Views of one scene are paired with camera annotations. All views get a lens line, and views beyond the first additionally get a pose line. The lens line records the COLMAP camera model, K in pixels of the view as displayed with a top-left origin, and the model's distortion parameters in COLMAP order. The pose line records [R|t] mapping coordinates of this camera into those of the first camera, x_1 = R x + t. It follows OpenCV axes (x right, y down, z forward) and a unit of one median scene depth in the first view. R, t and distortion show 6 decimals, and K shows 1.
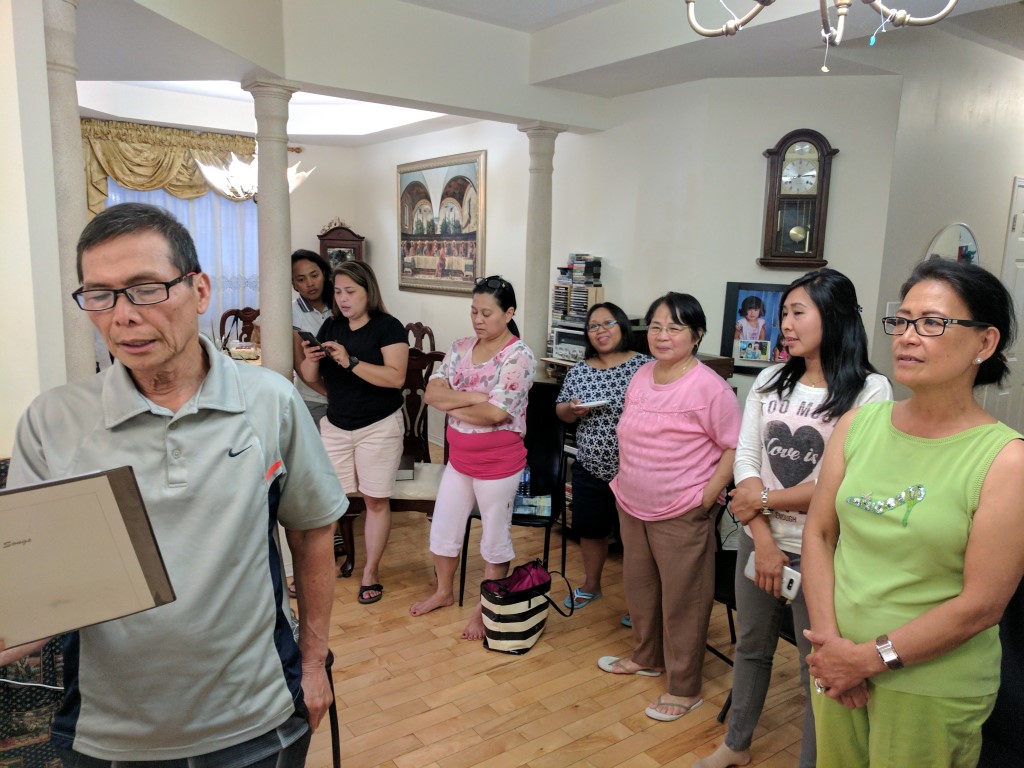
lens RADIAL K [[770.0, 0, 514.3], [0, 770.0, 386.2], [0, 0, 1]] dist [-0.002348, 0.021623]
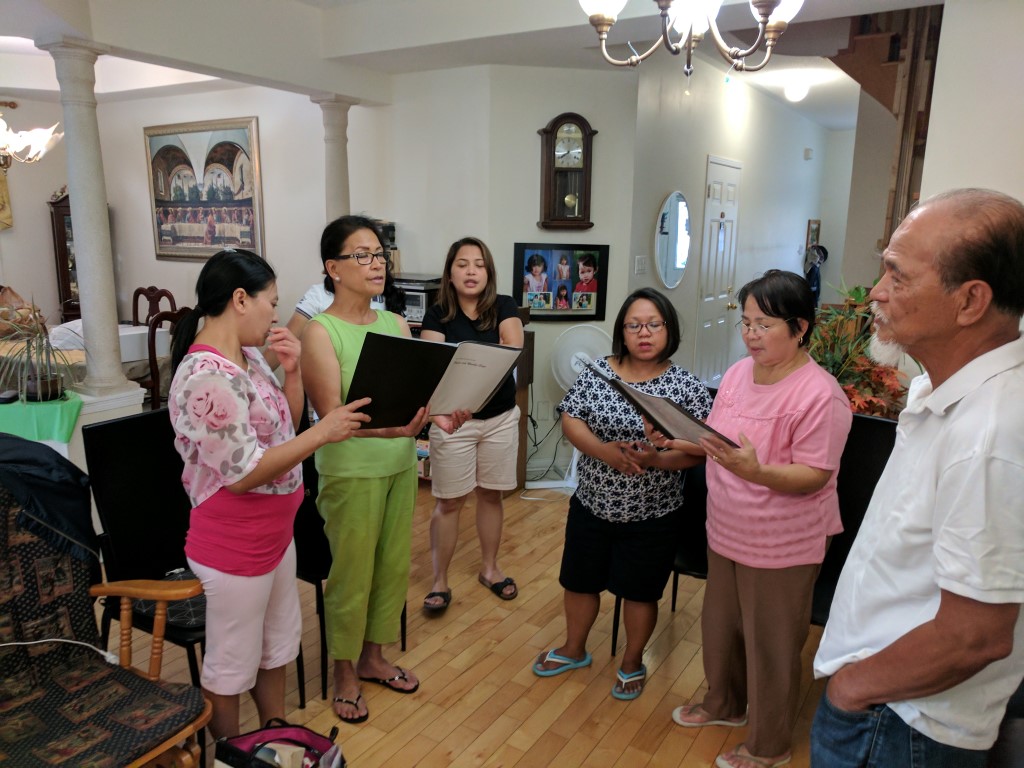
lens RADIAL K [[770.0, 0, 511.5], [0, 770.0, 381.9], [0, 0, 1]] dist [-0.002348, 0.021623]
pose [[0.928866, -0.088289, 0.359740, -0.114257], [0.073719, 0.995813, 0.054048, 0.007873], [-0.363005, -0.023684, 0.931486, -0.060965]]
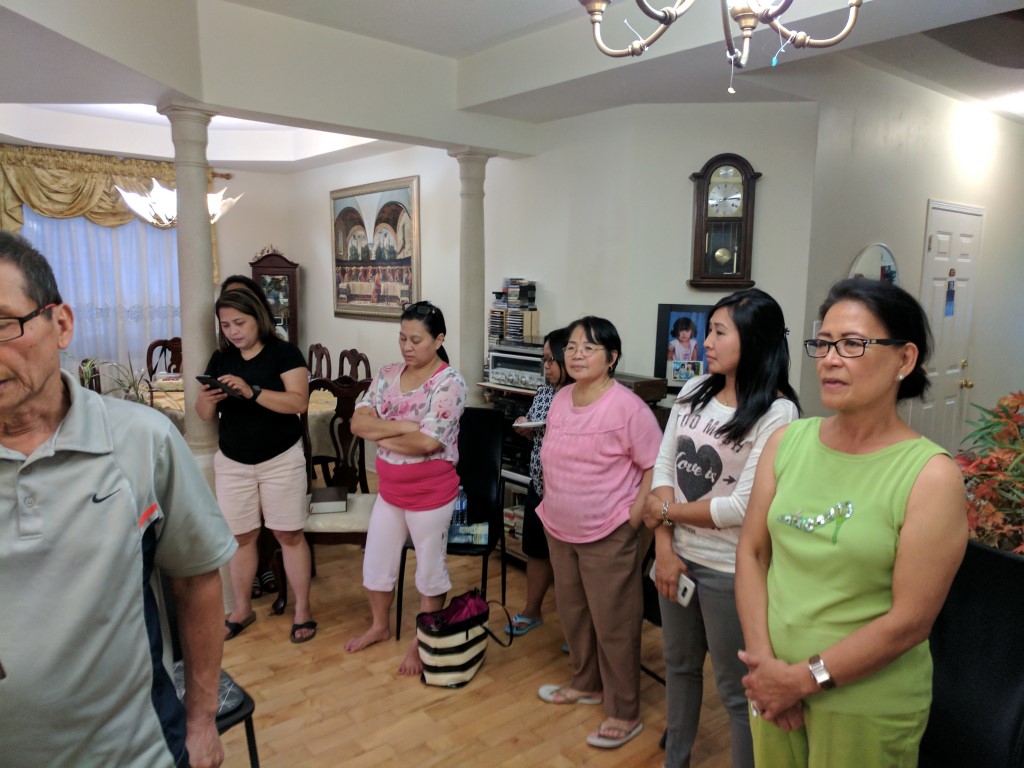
lens RADIAL K [[770.0, 0, 514.7], [0, 770.0, 386.7], [0, 0, 1]] dist [-0.002348, 0.021623]
pose [[0.997283, -0.023005, 0.069976, 0.010231], [0.025161, 0.999231, -0.030088, -0.000824], [-0.069230, 0.031767, 0.997095, 0.008098]]
